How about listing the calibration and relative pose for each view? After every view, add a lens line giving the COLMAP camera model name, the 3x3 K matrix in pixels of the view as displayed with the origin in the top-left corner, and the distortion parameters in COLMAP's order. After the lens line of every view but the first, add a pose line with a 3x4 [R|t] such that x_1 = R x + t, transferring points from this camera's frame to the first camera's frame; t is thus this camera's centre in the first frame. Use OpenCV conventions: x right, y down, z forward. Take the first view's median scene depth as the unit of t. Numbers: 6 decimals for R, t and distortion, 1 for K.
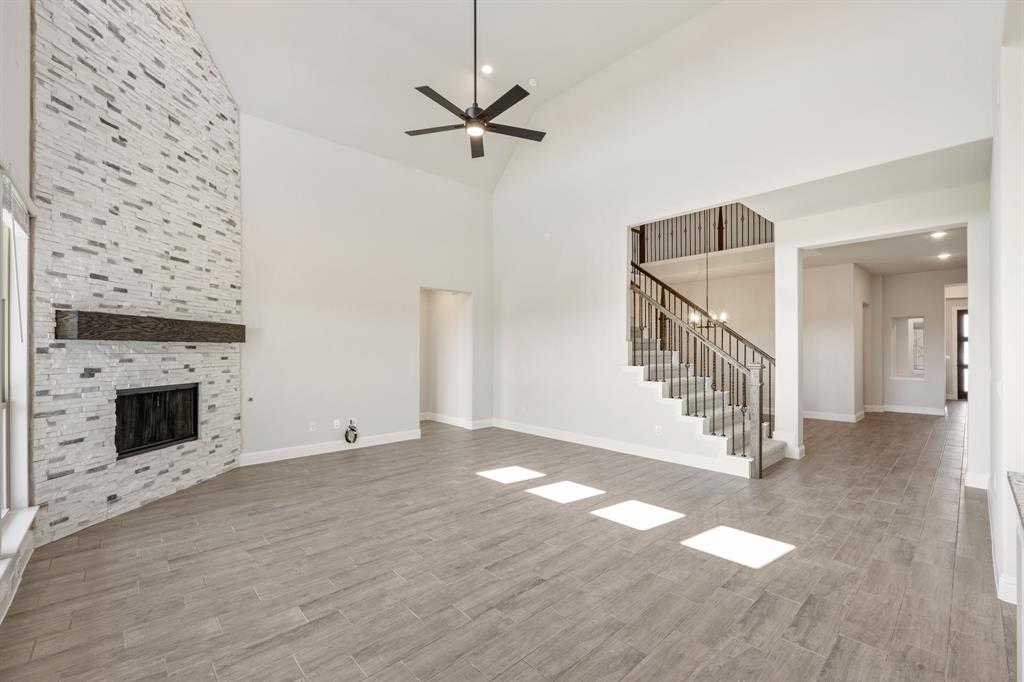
lens RADIAL K [[423.3, 0, 512.0], [0, 423.3, 341.0], [0, 0, 1]] dist [-0.000521, -0.000264]
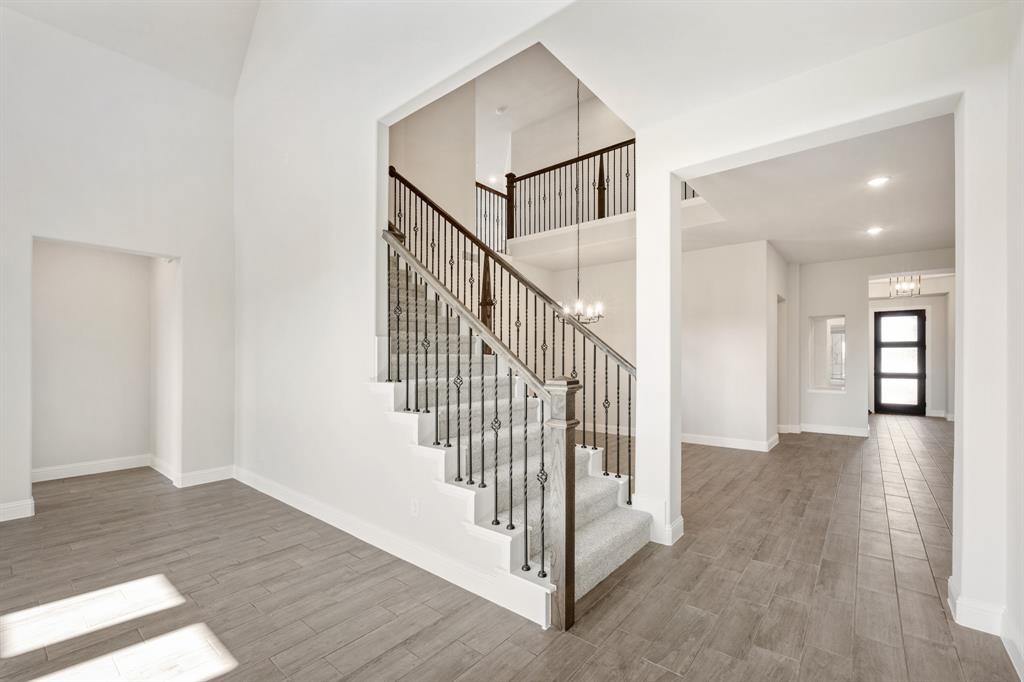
lens RADIAL K [[436.9, 0, 512.0], [0, 436.9, 348.0], [0, 0, 1]] dist [0.001954, 0.000200]
pose [[0.989907, 0.004429, 0.141652, 0.305740], [-0.004311, 0.999990, -0.001137, 0.013806], [-0.141656, 0.000515, 0.989916, 0.359385]]
